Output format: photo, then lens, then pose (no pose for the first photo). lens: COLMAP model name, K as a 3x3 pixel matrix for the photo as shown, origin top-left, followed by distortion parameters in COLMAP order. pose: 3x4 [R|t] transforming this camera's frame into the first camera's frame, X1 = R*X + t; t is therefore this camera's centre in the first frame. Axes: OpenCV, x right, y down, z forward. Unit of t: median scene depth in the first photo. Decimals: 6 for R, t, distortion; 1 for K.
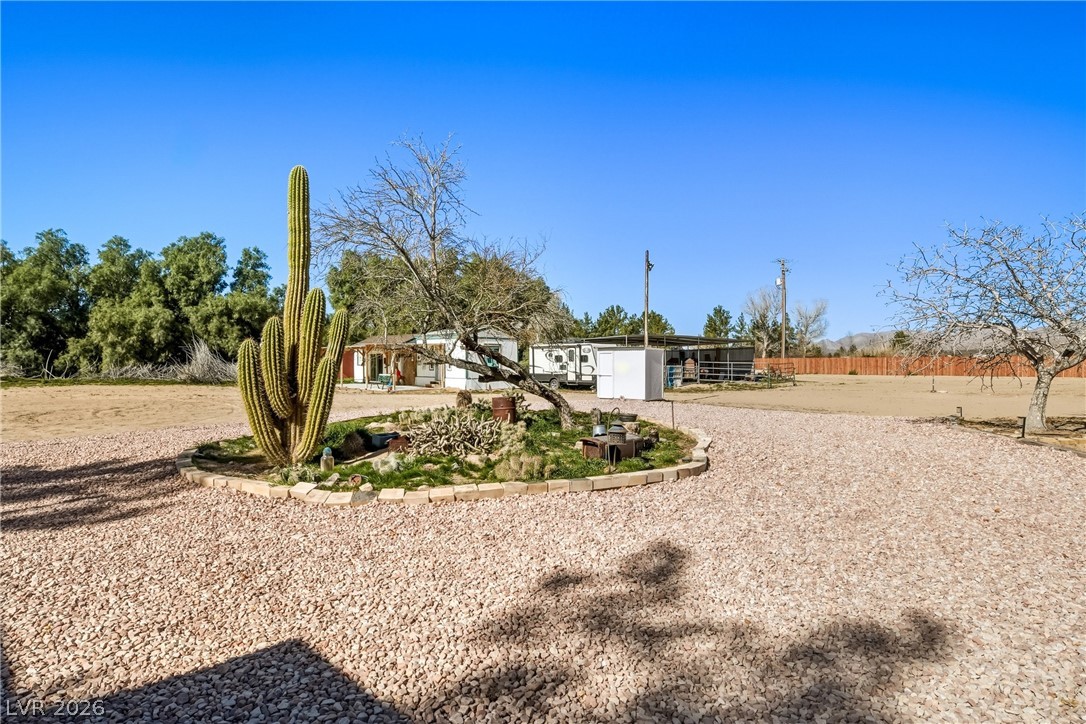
lens RADIAL K [[596.3, 0, 543.0], [0, 596.3, 362.0], [0, 0, 1]] dist [0.030407, 0.000551]
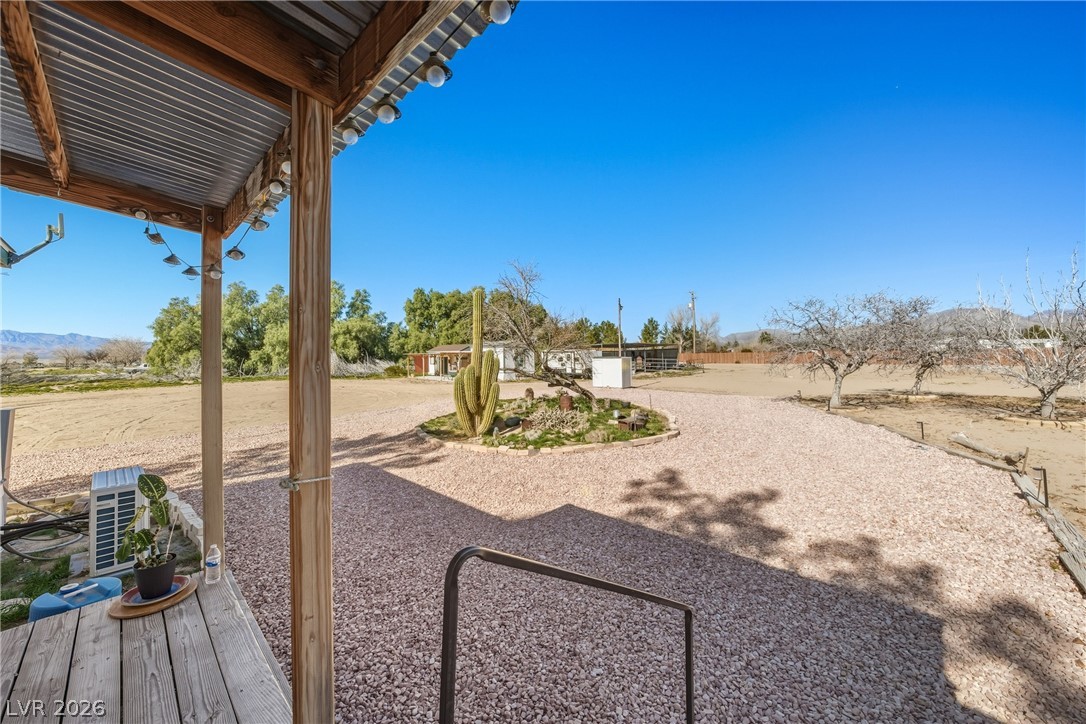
lens RADIAL K [[398.8, 0, 546.1], [0, 398.8, 340.5], [0, 0, 1]] dist [-0.000773, -0.000027]
pose [[0.999371, -0.013863, 0.032656, -0.047261], [0.014923, 0.999362, -0.032457, -0.022130], [-0.032185, 0.032923, 0.998940, -0.078237]]
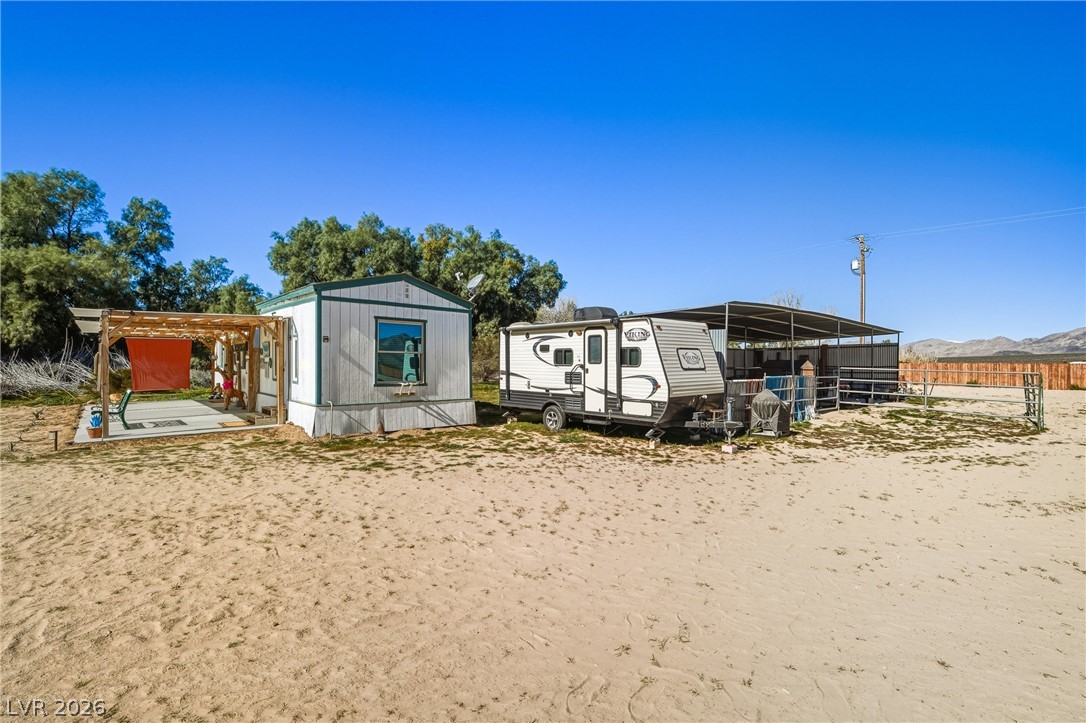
lens RADIAL K [[478.5, 0, 543.0], [0, 478.5, 361.5], [0, 0, 1]] dist [-0.001493, -0.000081]
pose [[0.998936, 0.011016, -0.044790, 0.026865], [-0.011308, 0.999916, -0.006264, -0.000060], [0.044718, 0.006764, 0.998977, 0.670380]]
